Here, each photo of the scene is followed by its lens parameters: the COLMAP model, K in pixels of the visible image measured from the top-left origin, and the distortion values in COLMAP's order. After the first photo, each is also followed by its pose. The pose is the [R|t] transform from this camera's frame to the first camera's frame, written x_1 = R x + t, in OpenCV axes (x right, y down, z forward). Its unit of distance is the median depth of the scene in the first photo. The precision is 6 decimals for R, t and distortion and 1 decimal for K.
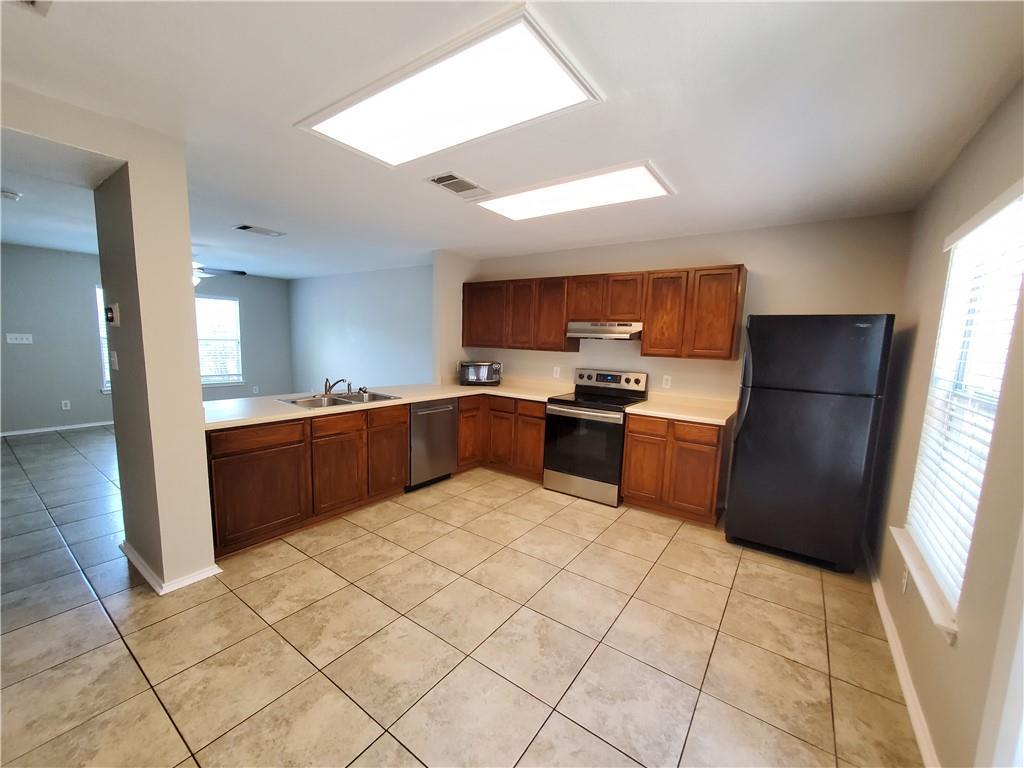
lens RADIAL K [[408.0, 0, 514.4], [0, 408.0, 391.1], [0, 0, 1]] dist [-0.000374, 0.000023]
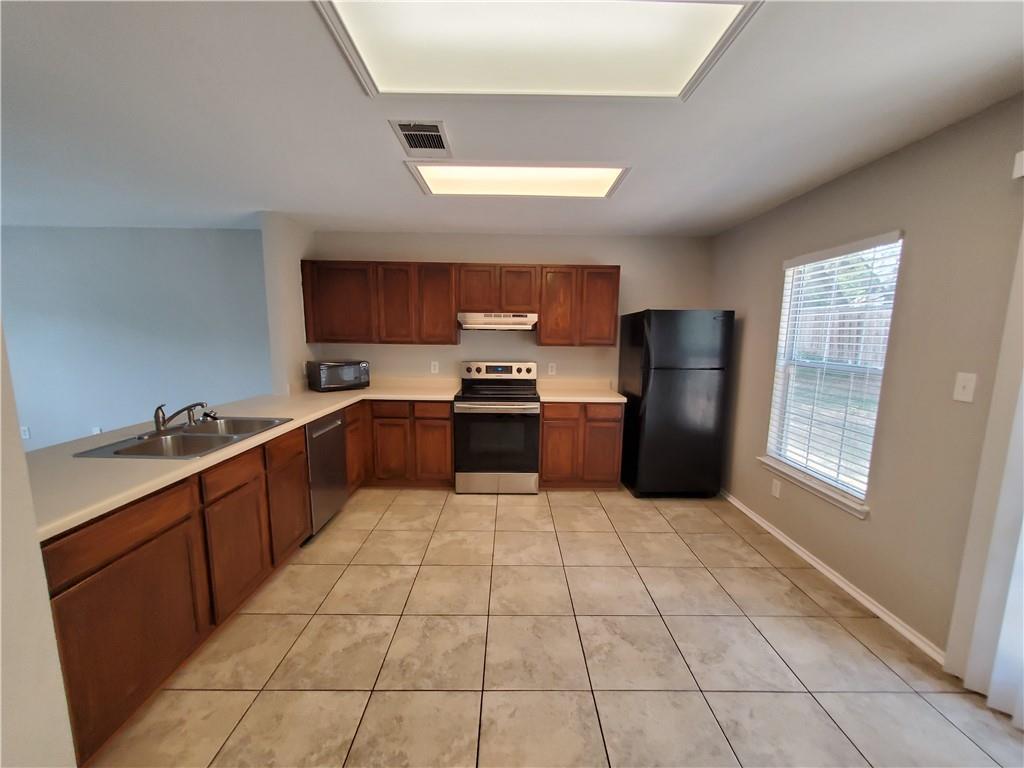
lens RADIAL K [[408.6, 0, 507.5], [0, 408.6, 390.4], [0, 0, 1]] dist [-0.001302, 0.000013]
pose [[0.809804, -0.104427, 0.577332, -0.384517], [0.087563, 0.994523, 0.057067, -0.041479], [-0.580129, 0.004340, 0.814513, 0.200946]]
